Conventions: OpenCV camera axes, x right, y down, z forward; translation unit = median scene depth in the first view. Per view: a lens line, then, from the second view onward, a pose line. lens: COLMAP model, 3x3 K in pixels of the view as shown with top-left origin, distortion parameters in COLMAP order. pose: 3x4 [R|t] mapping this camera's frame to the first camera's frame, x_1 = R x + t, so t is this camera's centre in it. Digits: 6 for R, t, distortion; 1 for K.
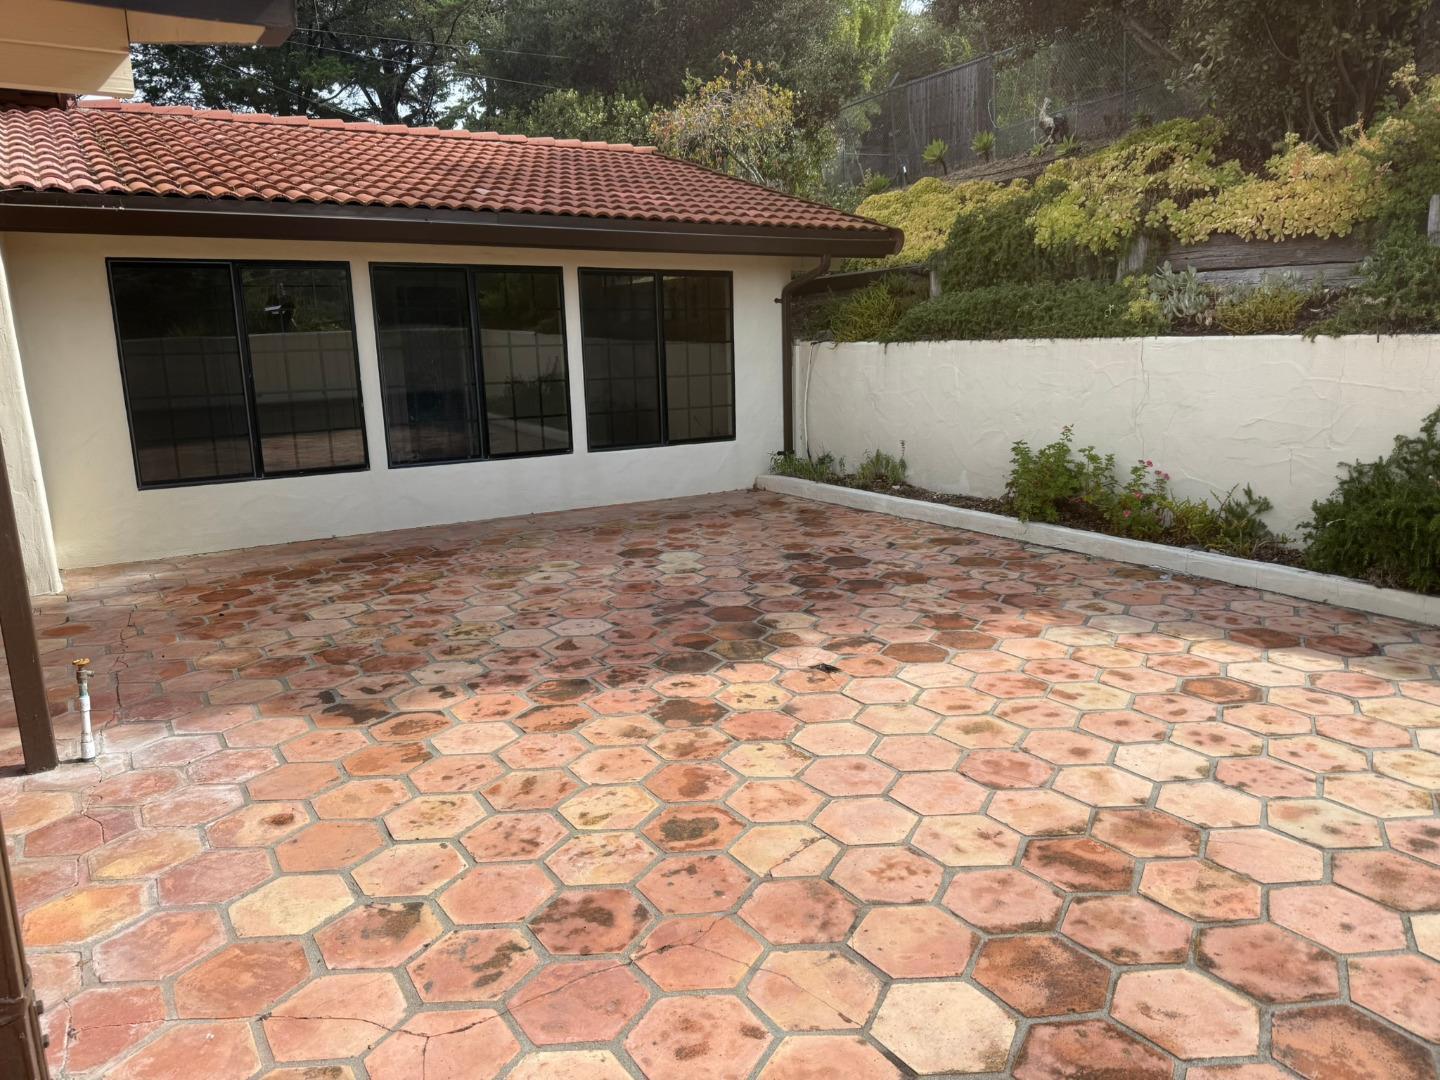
lens RADIAL K [[1010.4, 0, 728.1], [0, 1010.4, 537.4], [0, 0, 1]] dist [0.018241, -0.027549]
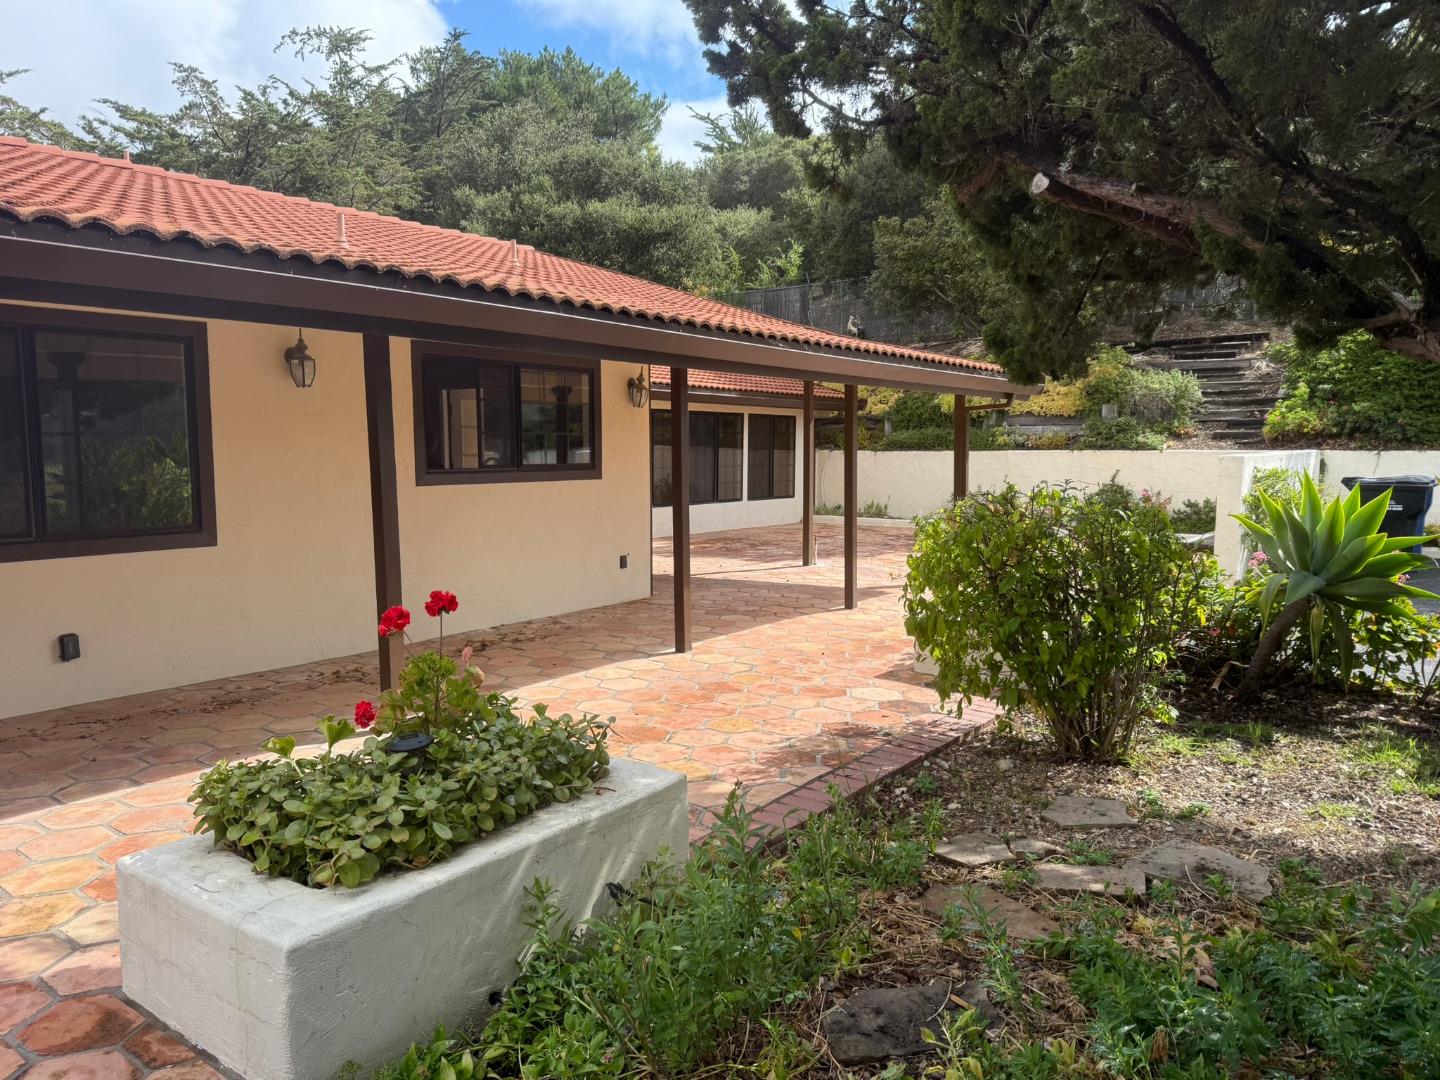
lens RADIAL K [[1010.4, 0, 709.5], [0, 1010.4, 538.2], [0, 0, 1]] dist [0.018241, -0.027549]
pose [[0.943062, -0.006943, 0.332543, -1.163781], [0.046057, 0.992877, -0.109884, 0.272884], [-0.329412, 0.118944, 0.936664, -1.141290]]
